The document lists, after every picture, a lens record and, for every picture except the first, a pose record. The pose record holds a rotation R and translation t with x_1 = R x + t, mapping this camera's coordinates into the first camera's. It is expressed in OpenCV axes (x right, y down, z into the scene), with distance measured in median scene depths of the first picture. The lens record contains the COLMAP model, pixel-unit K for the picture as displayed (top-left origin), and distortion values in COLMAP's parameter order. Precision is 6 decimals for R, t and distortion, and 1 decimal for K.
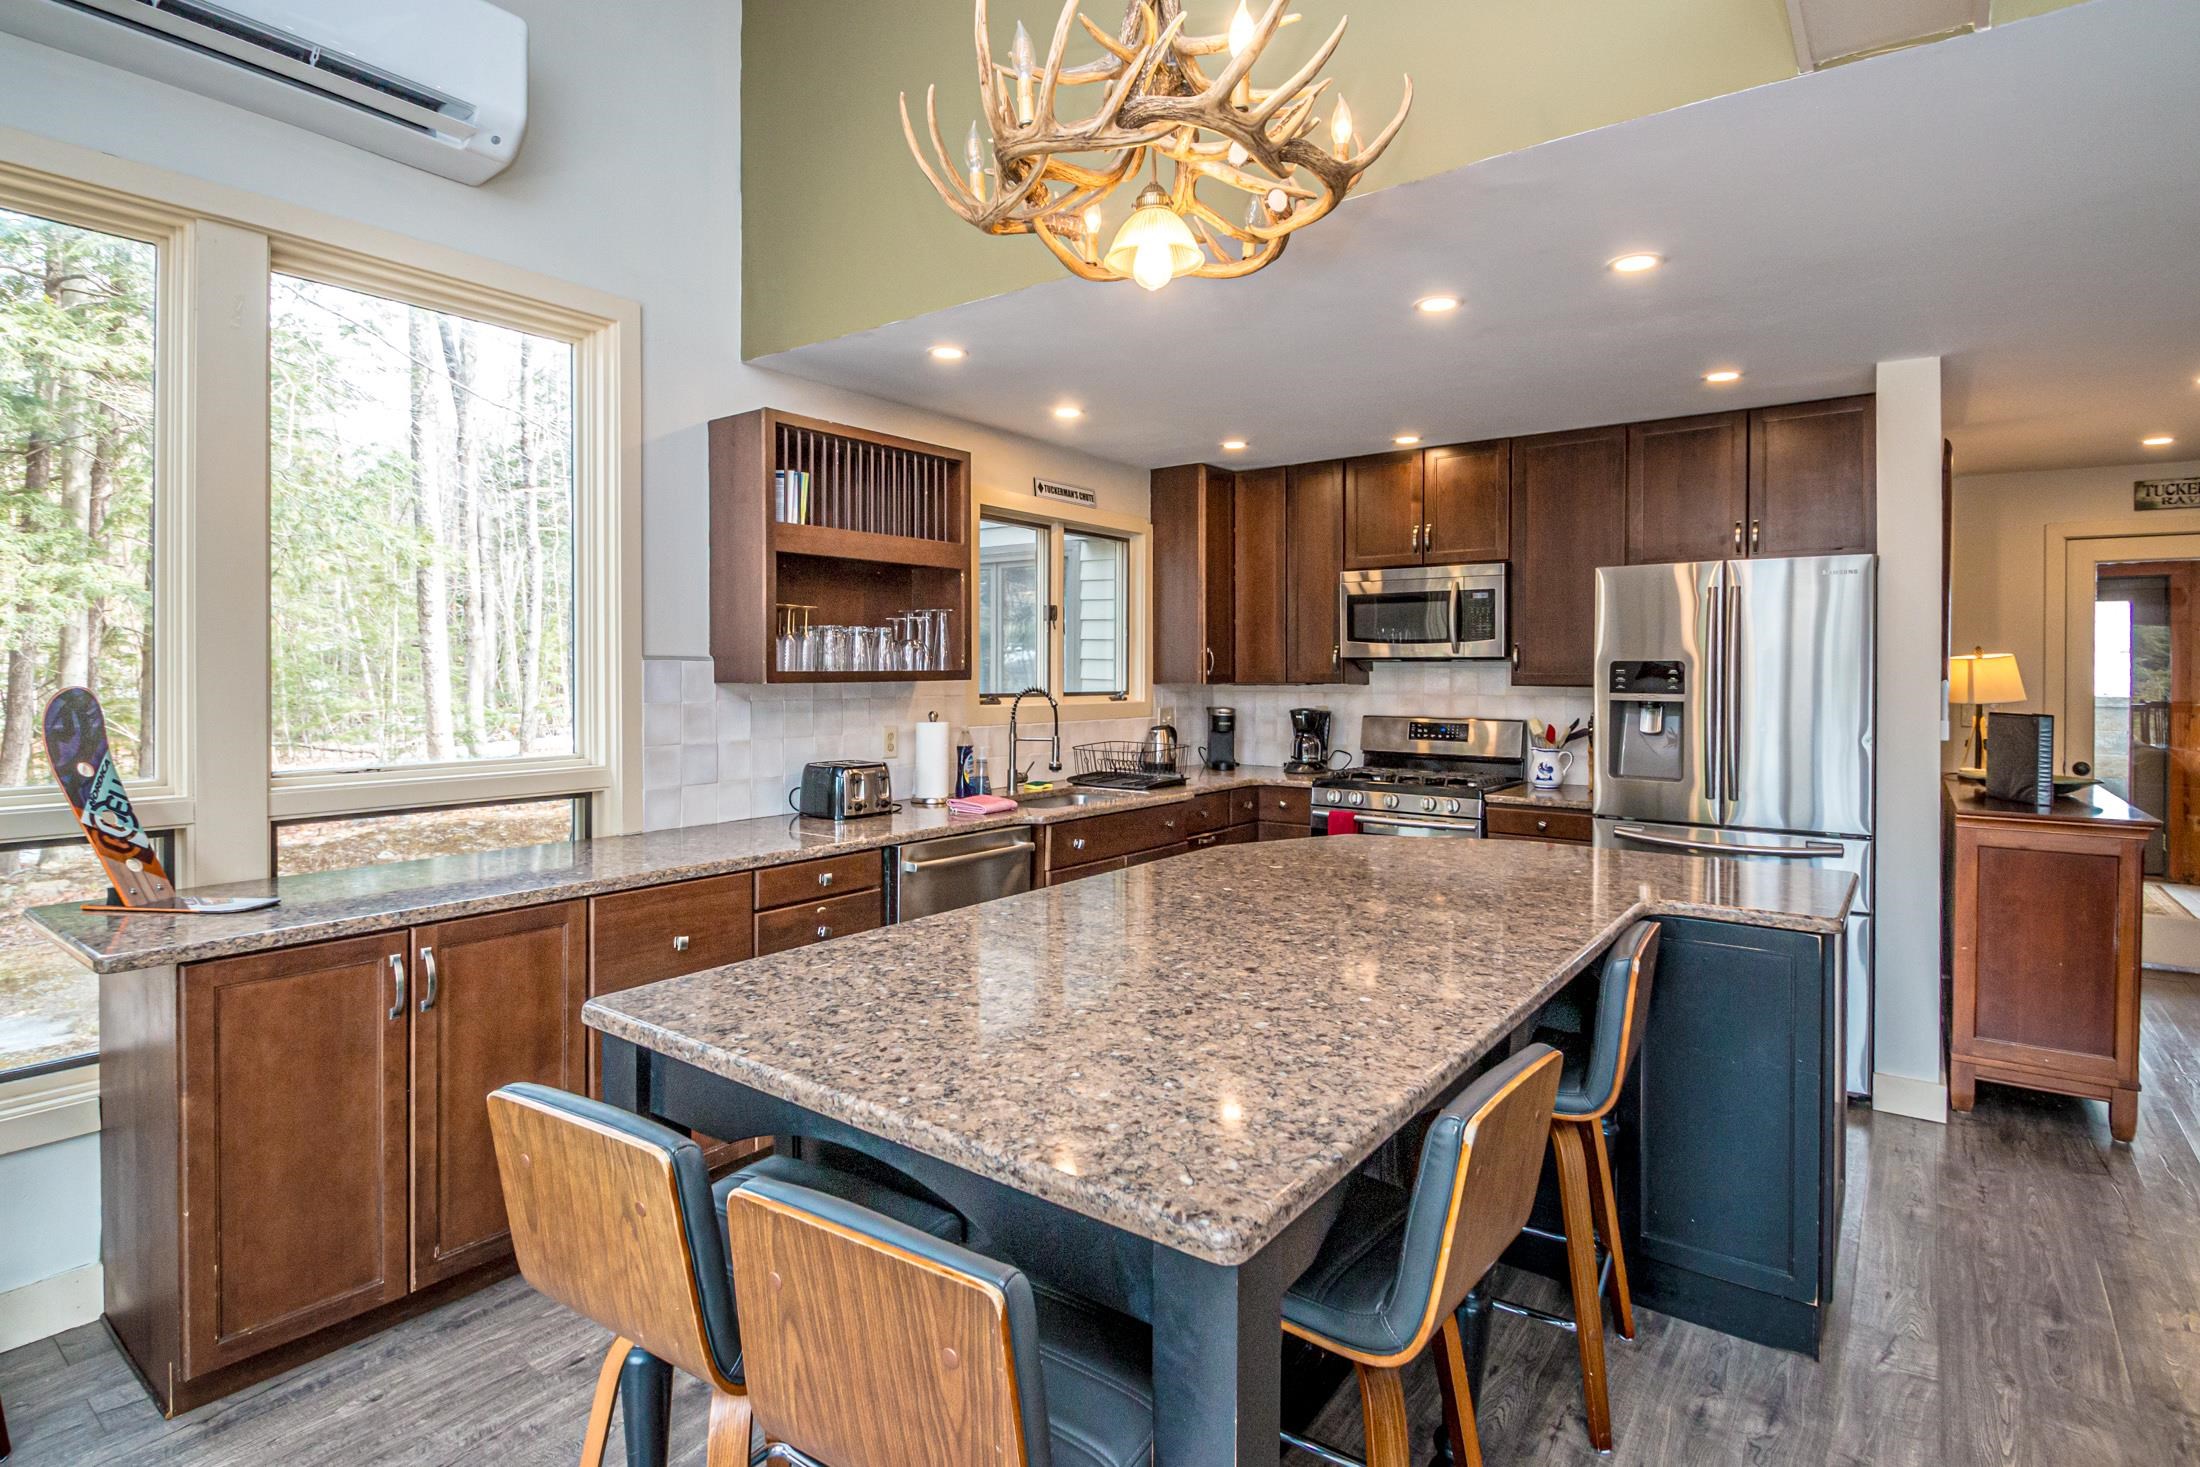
lens RADIAL K [[1084.7, 0, 1101.1], [0, 1084.7, 671.9], [0, 0, 1]] dist [0.001108, -0.016278]
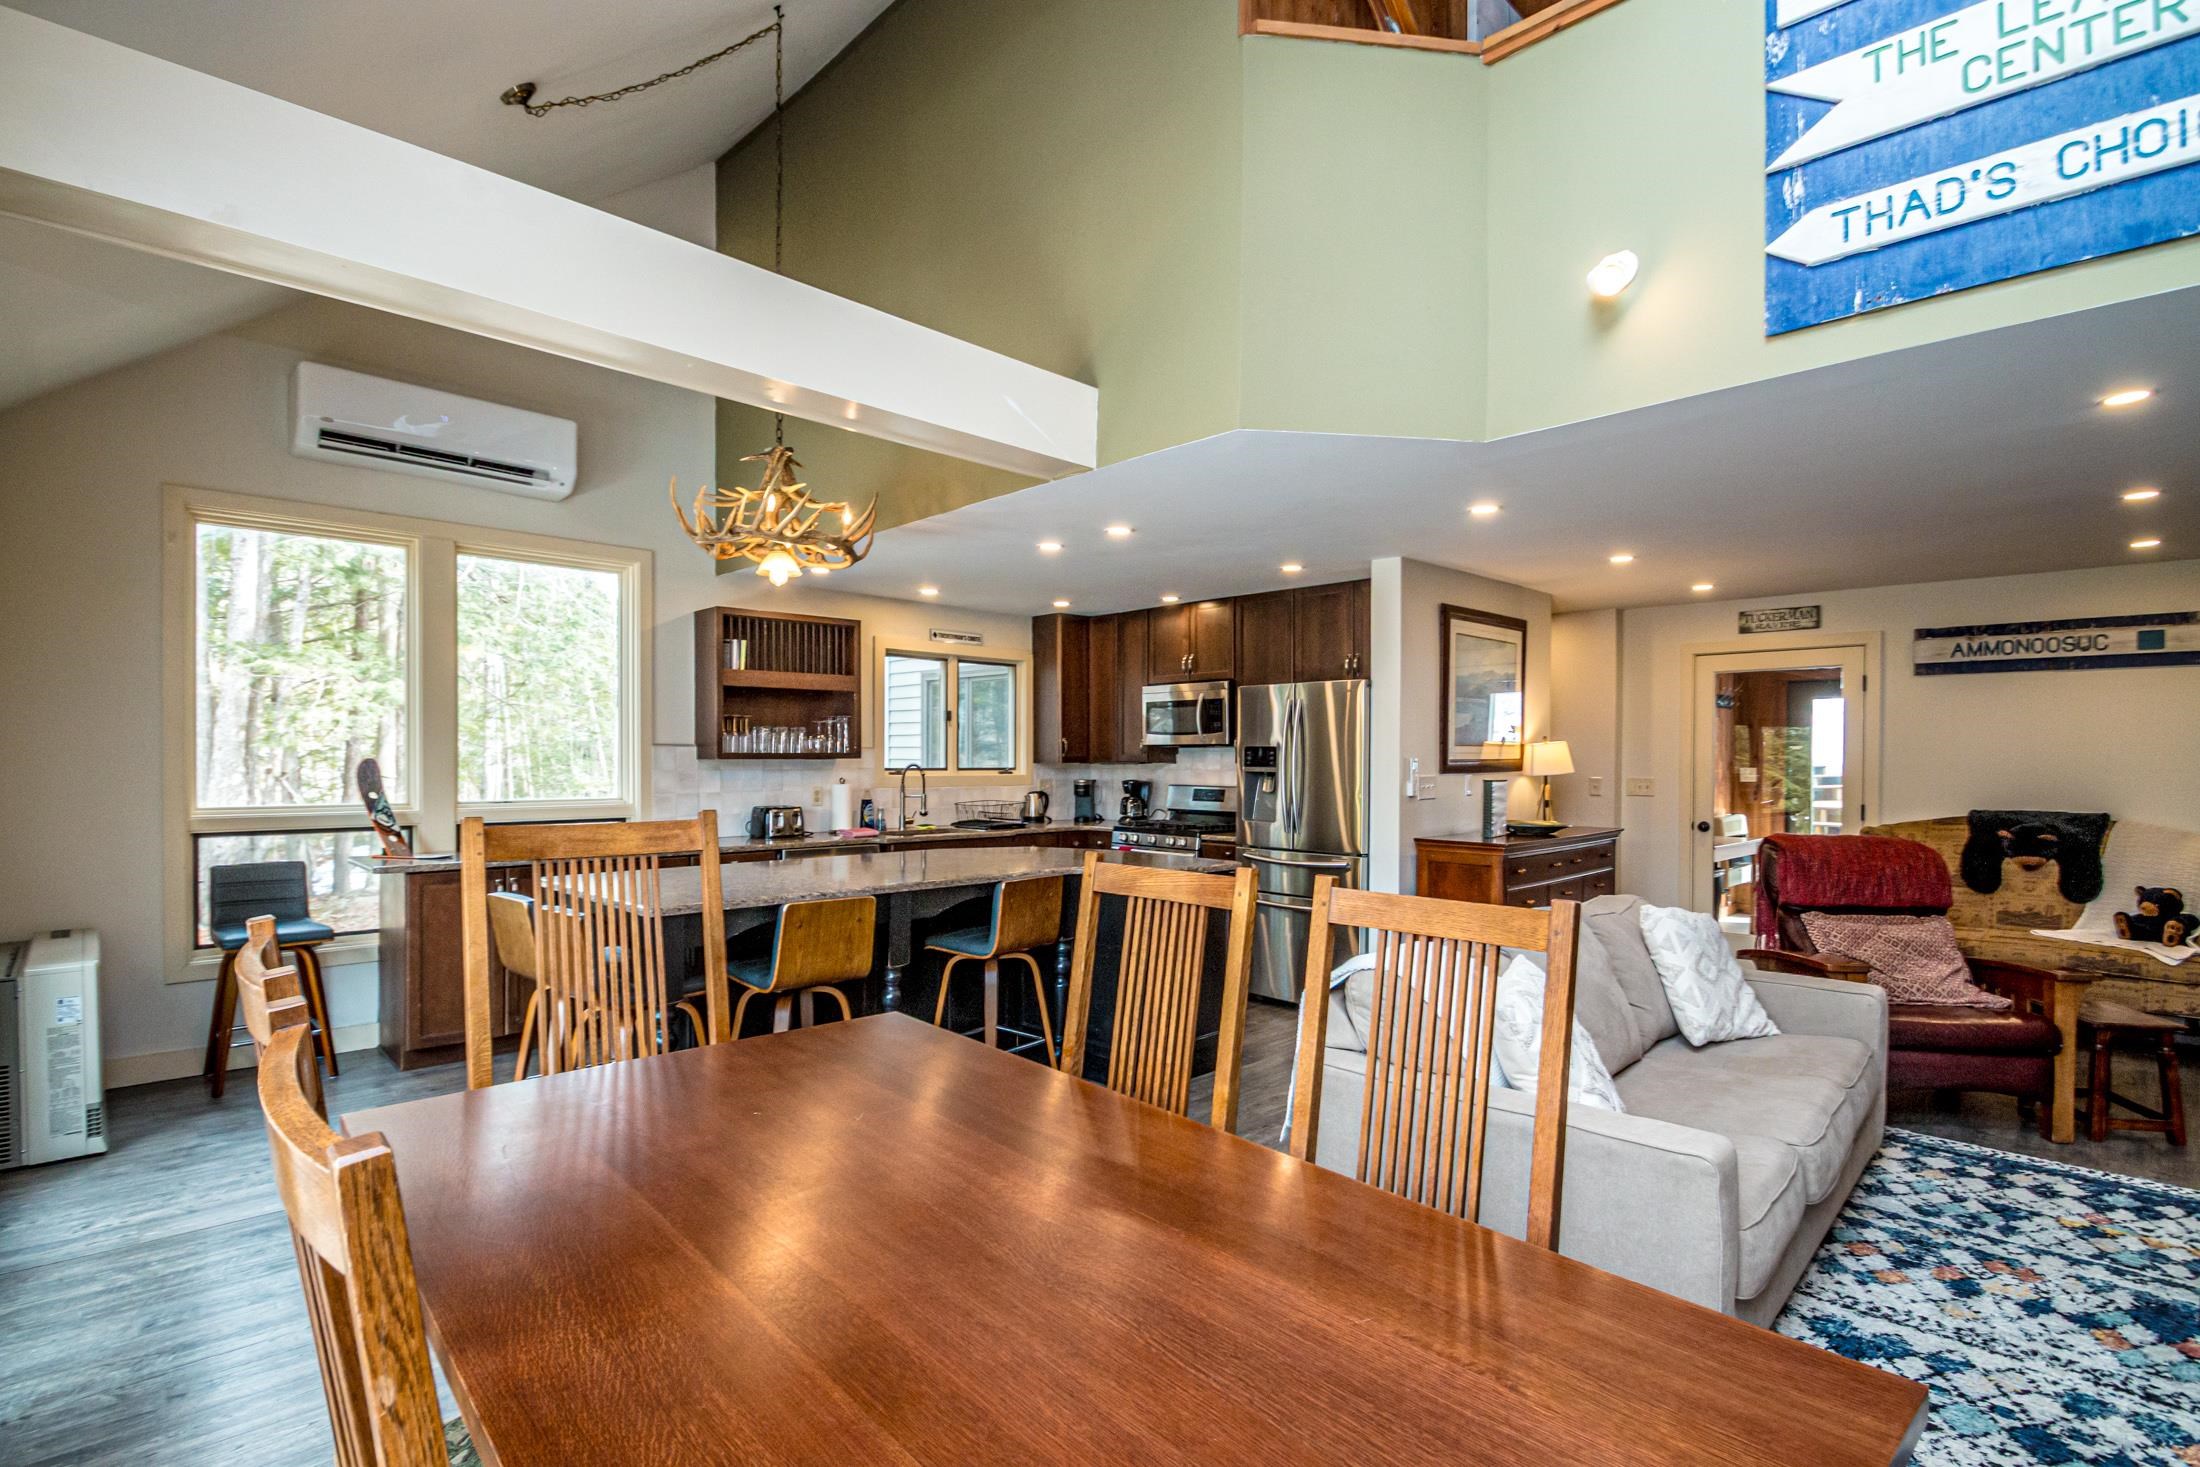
lens RADIAL K [[1017.2, 0, 1124.4], [0, 1017.2, 754.0], [0, 0, 1]] dist [-0.016416, -0.008390]
pose [[0.990674, -0.001011, -0.136247, 0.451868], [0.000279, 0.999985, -0.005390, 0.008575], [0.136250, 0.005302, 0.990660, -0.439131]]
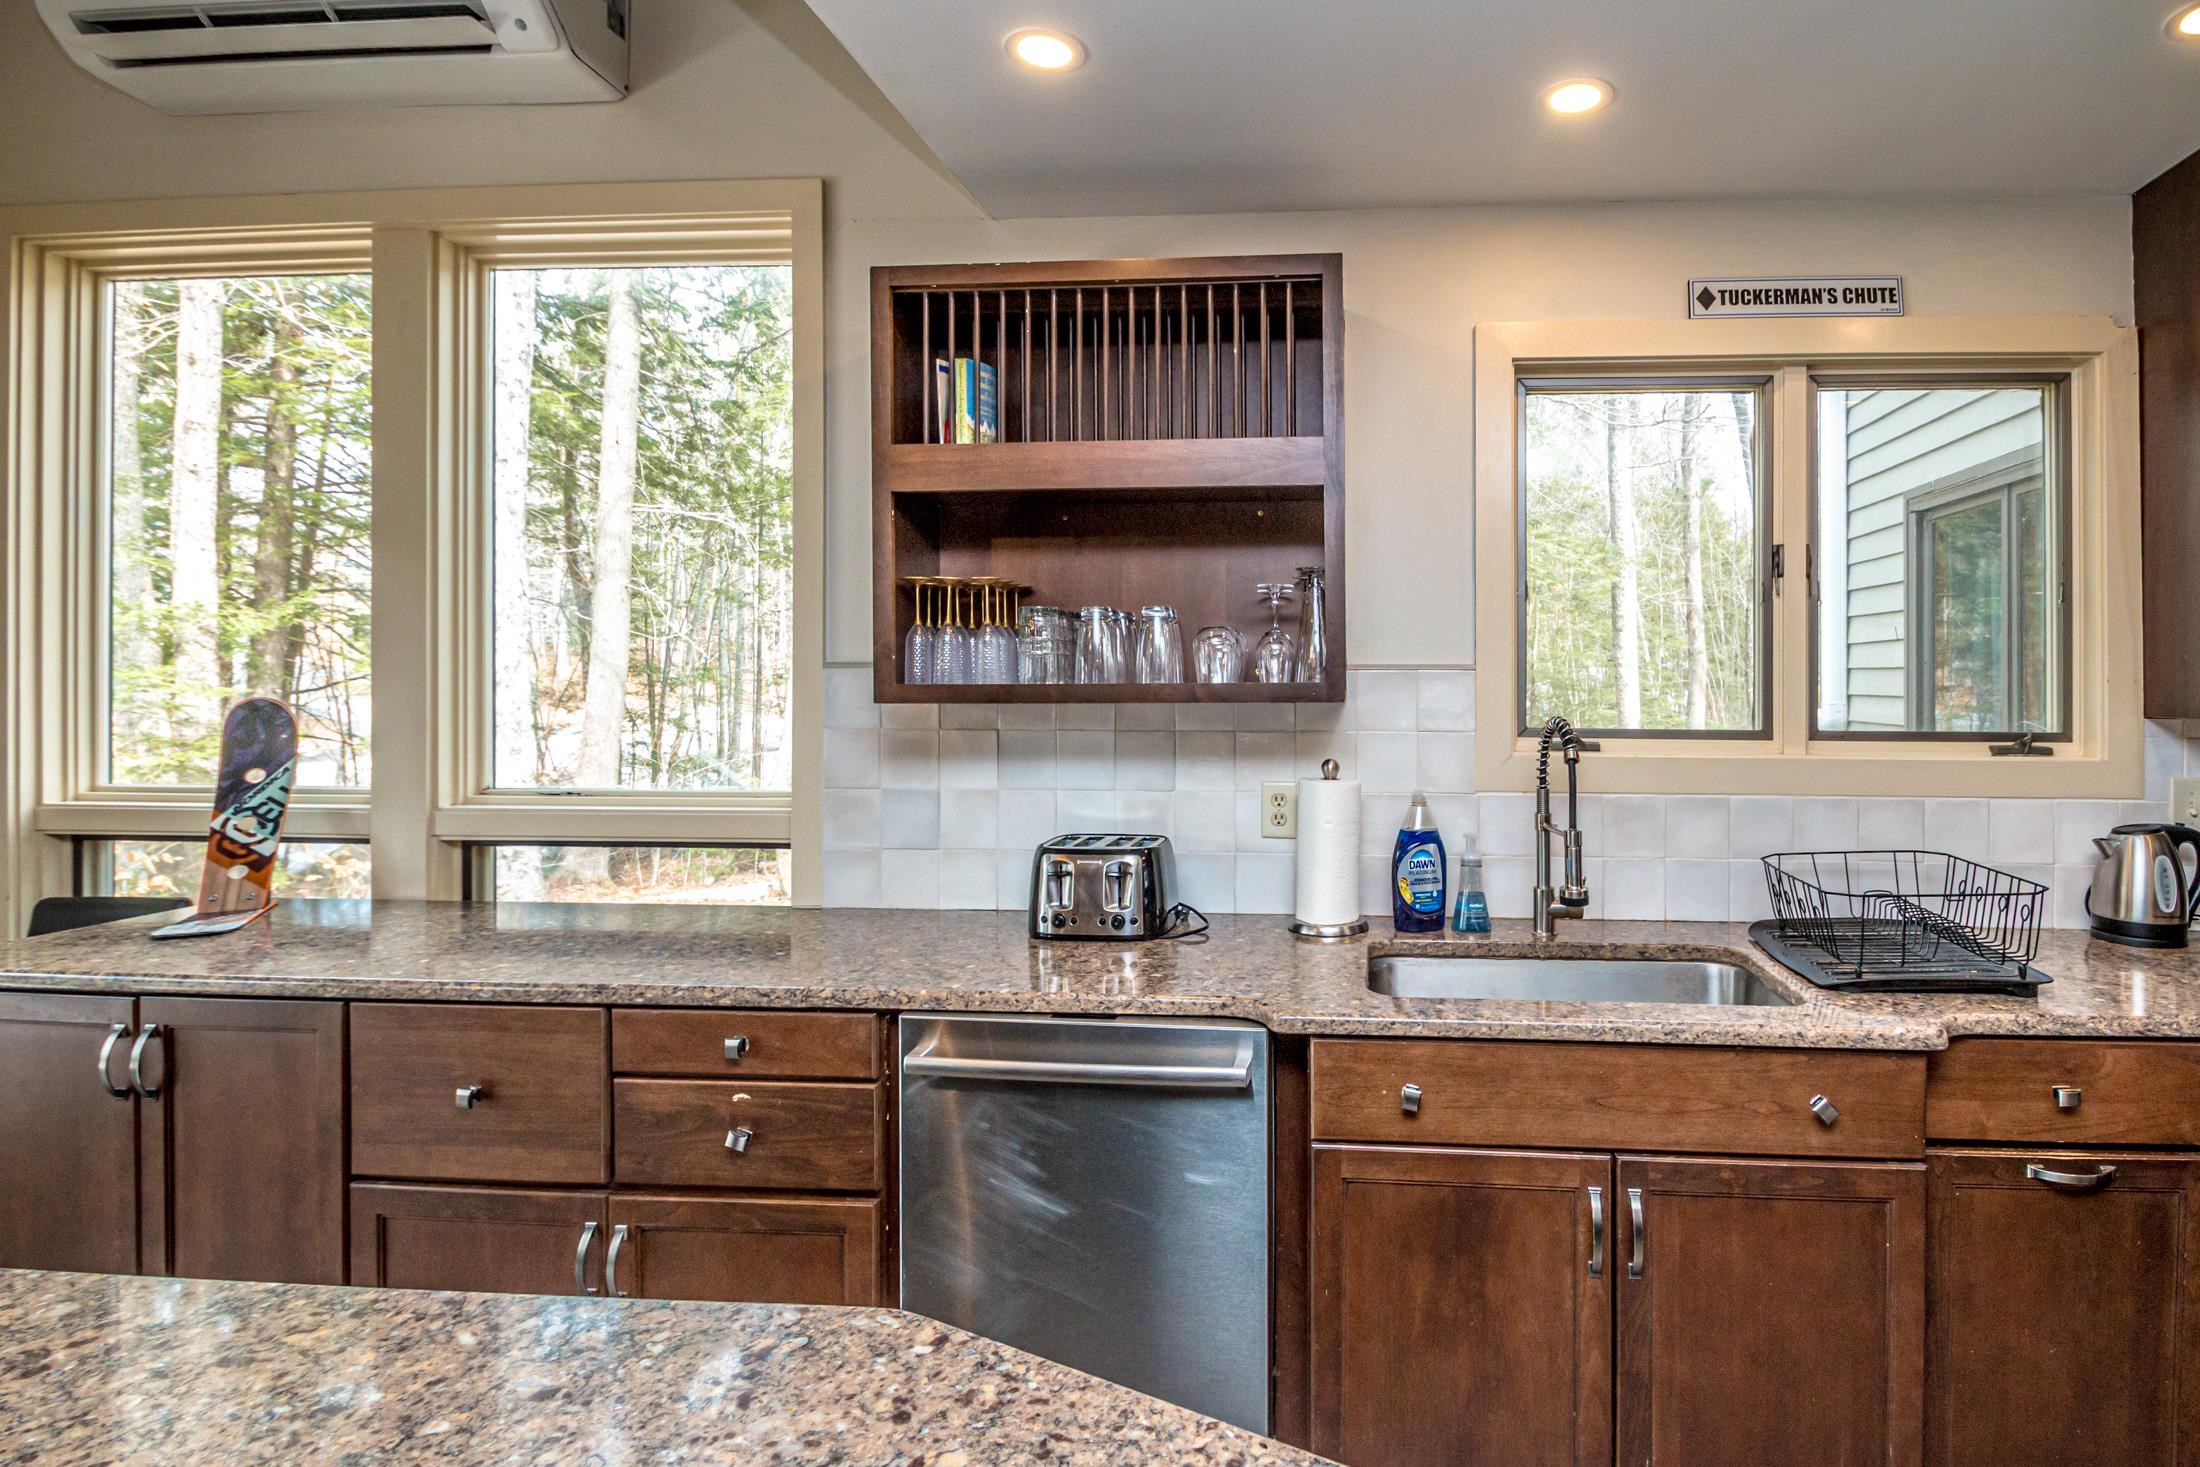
lens RADIAL K [[1111.6, 0, 1302.7], [0, 1111.6, 683.1], [0, 0, 1]] dist [0.031869, -0.038692]
pose [[0.550744, -0.000772, -0.834674, 0.282349], [-0.001528, 0.999997, -0.001934, -0.000477], [0.834673, 0.002340, 0.550741, 0.647438]]
